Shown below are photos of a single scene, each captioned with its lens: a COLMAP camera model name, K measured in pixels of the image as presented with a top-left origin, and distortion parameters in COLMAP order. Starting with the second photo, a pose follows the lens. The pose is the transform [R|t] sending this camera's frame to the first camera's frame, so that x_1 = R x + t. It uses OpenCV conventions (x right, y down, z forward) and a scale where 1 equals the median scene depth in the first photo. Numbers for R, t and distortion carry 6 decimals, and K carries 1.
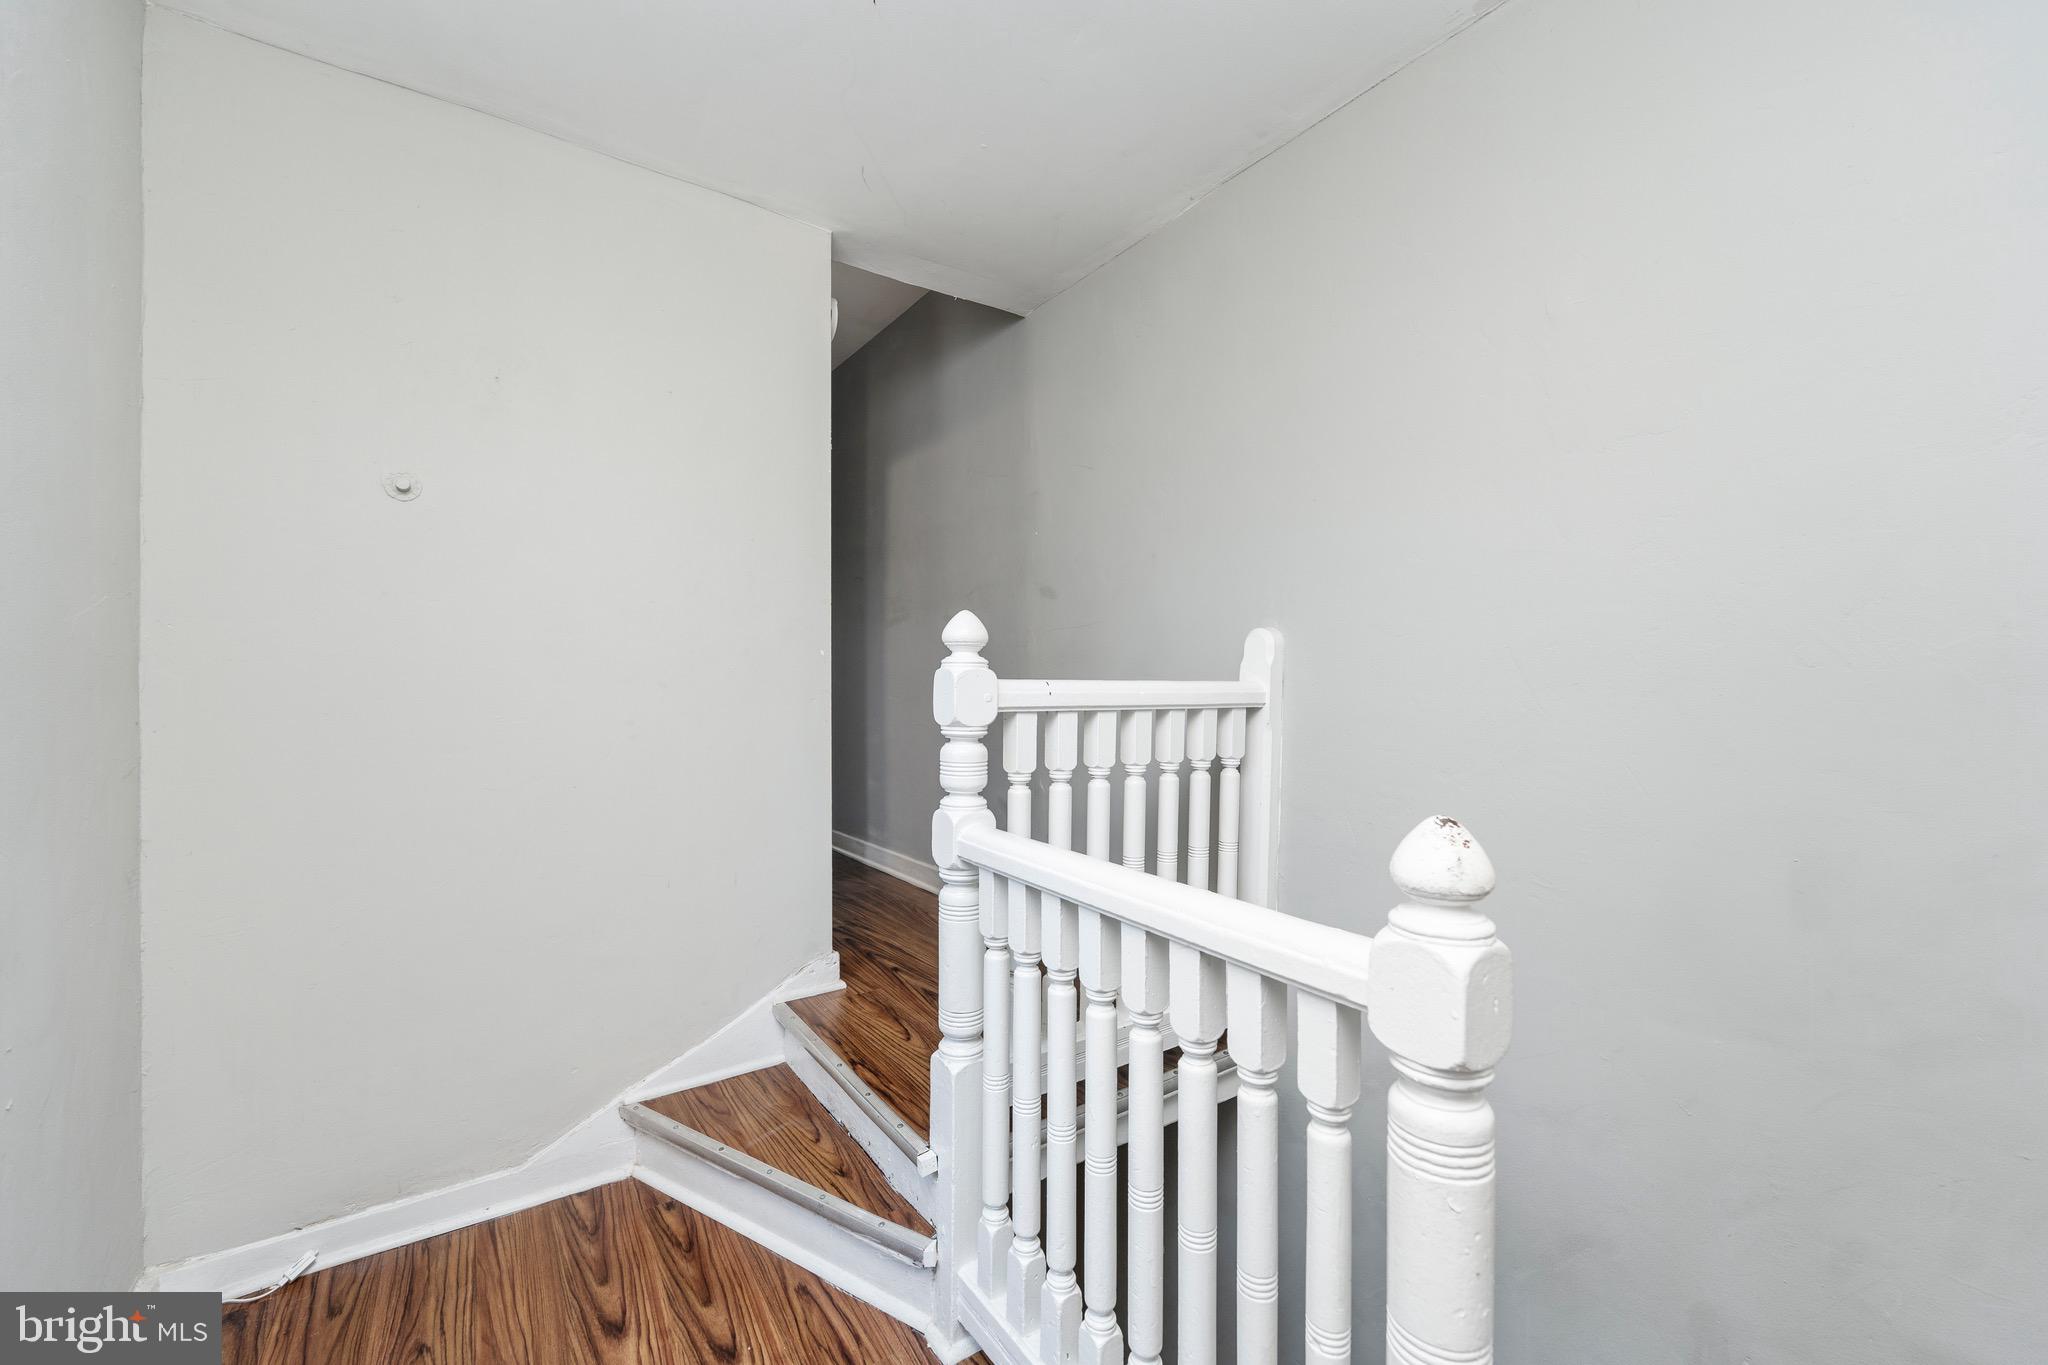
lens RADIAL K [[828.4, 0, 1024.0], [0, 828.4, 682.5], [0, 0, 1]] dist [-0.001550, -0.000400]
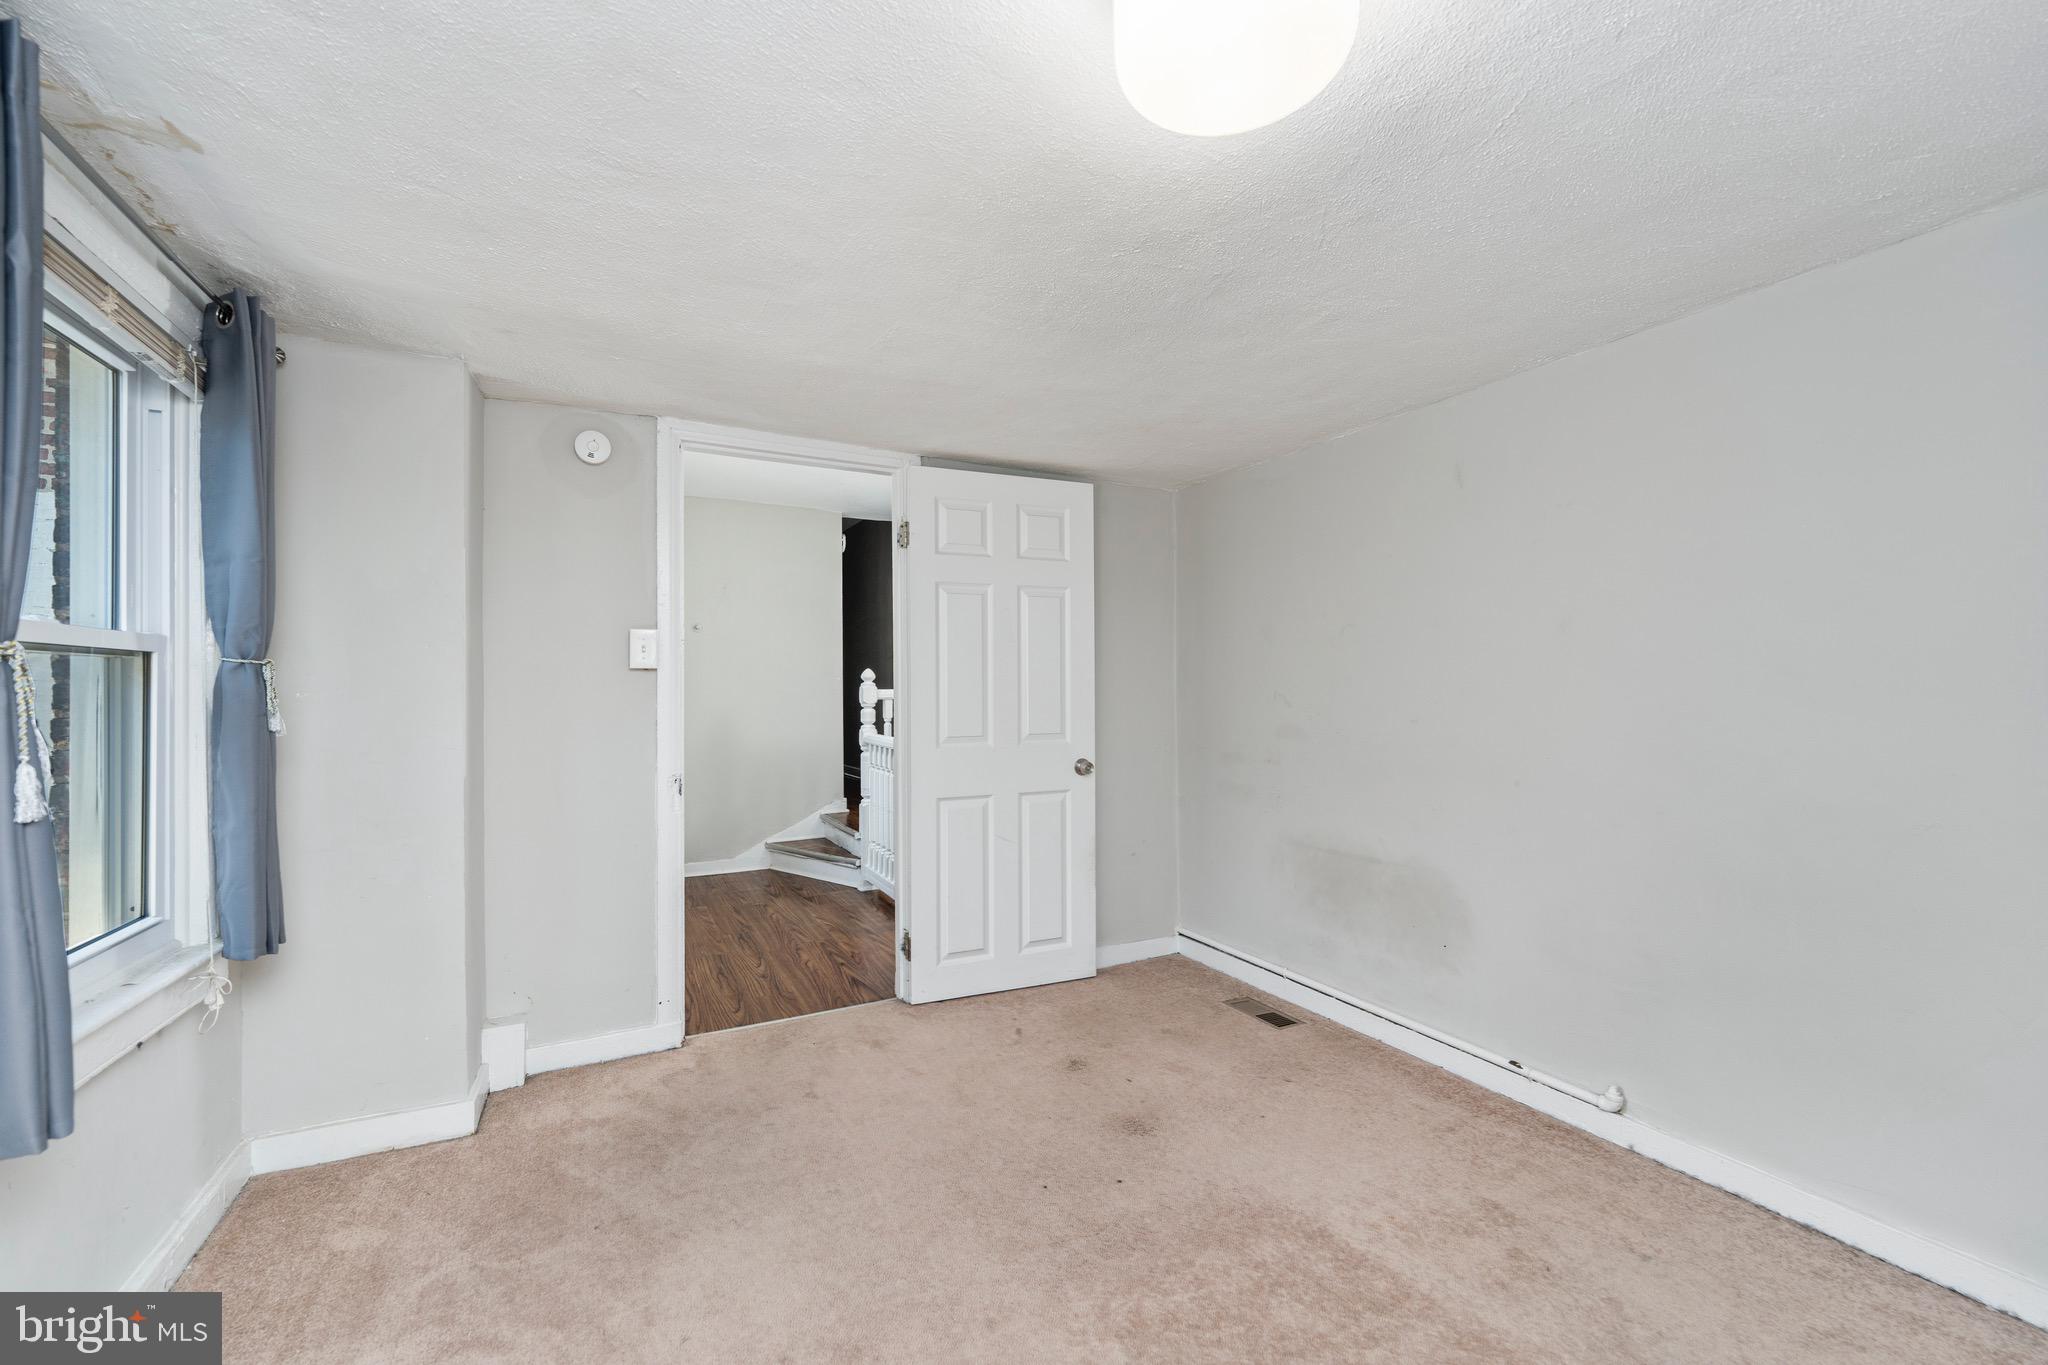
lens RADIAL K [[828.4, 0, 1024.0], [0, 828.4, 682.5], [0, 0, 1]] dist [-0.001550, -0.000400]
pose [[0.993368, -0.002956, -0.114936, 0.893802], [0.002623, 0.999992, -0.003047, -0.019590], [0.114944, 0.002725, 0.993368, -2.132577]]
